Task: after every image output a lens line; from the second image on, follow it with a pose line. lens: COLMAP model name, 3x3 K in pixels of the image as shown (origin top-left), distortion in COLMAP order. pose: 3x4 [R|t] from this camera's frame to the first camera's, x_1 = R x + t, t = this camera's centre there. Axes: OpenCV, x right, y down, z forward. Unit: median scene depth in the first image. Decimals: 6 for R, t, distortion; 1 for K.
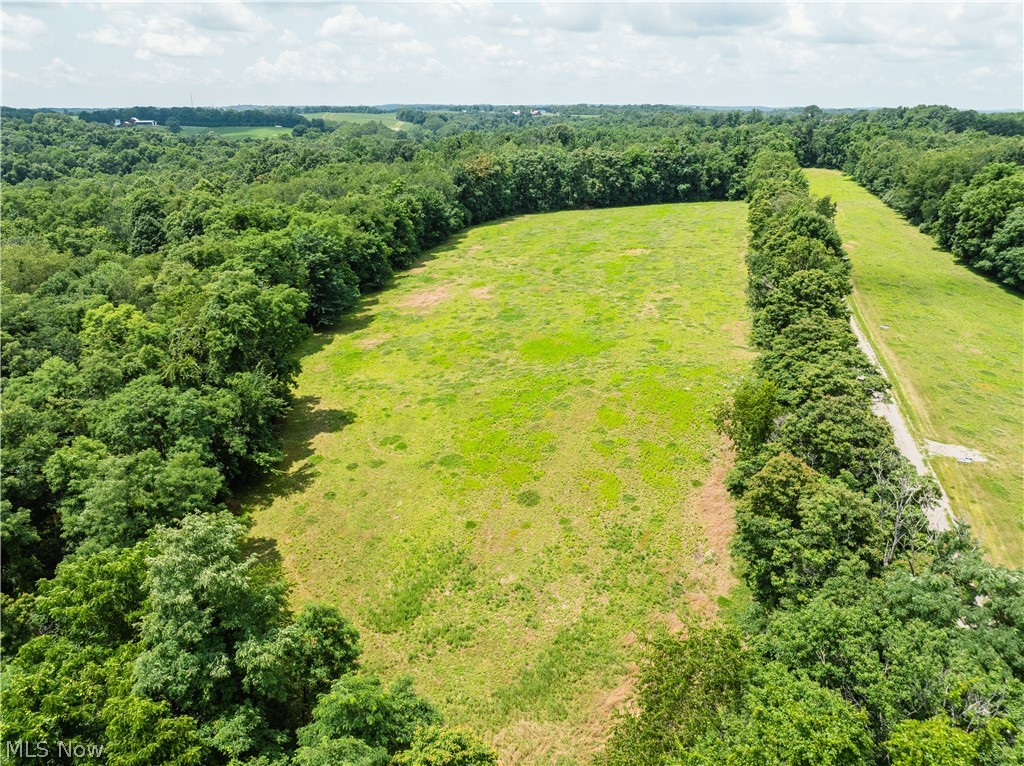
lens RADIAL K [[726.6, 0, 512.0], [0, 726.6, 383.0], [0, 0, 1]] dist [-0.064042, 0.039779]
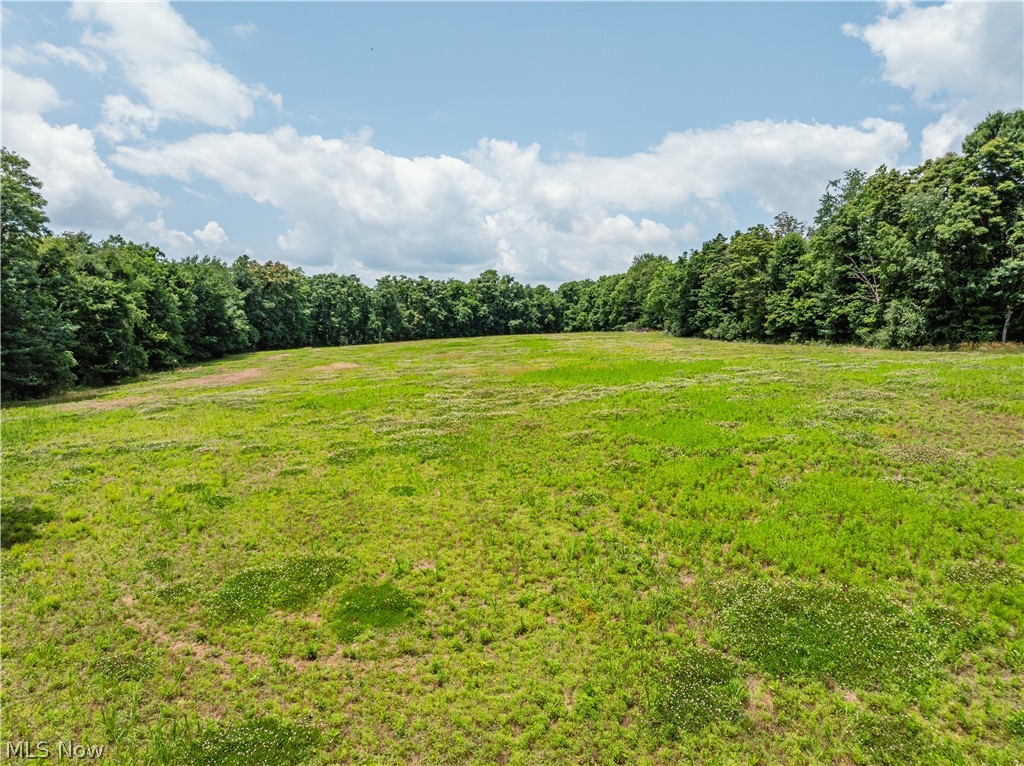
lens RADIAL K [[726.6, 0, 512.0], [0, 726.6, 383.0], [0, 0, 1]] dist [-0.064042, 0.039779]
pose [[0.938933, -0.019110, 0.343569, -0.177128], [0.121133, 0.952901, -0.278039, 0.088328], [-0.322074, 0.302677, 0.897025, 0.846694]]
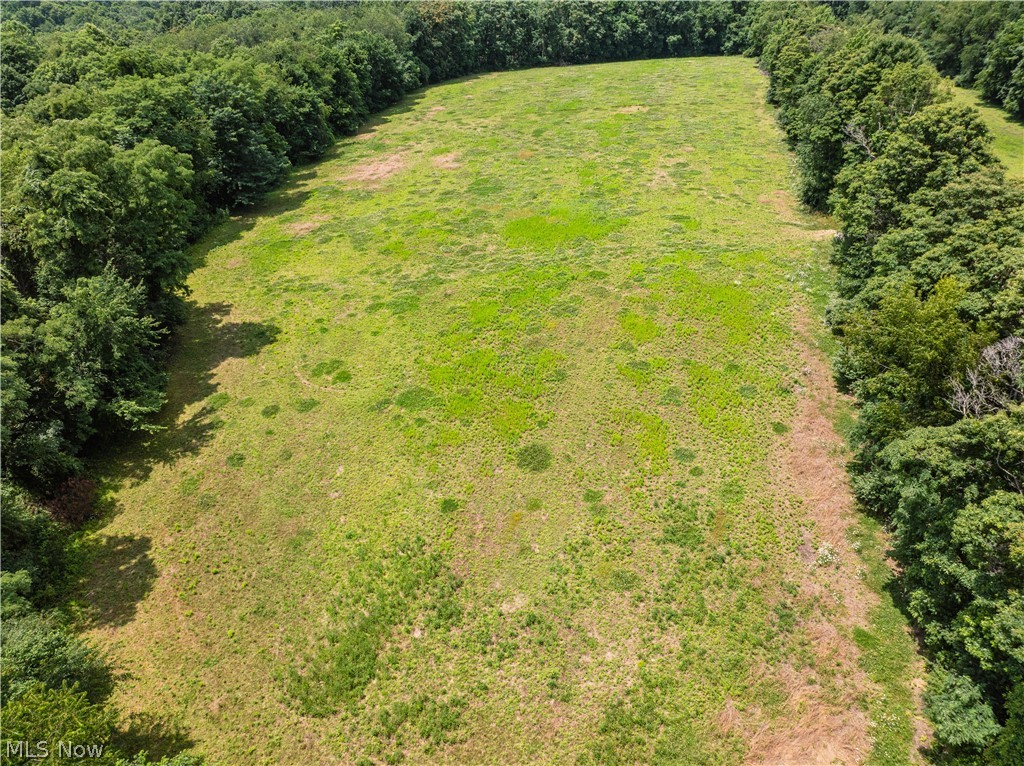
lens RADIAL K [[726.6, 0, 512.0], [0, 726.6, 383.0], [0, 0, 1]] dist [-0.064042, 0.039779]
pose [[0.998536, -0.028428, 0.046025, -0.022744], [0.020784, 0.987097, 0.158769, -0.013751], [-0.049945, -0.157580, 0.986242, 0.307718]]
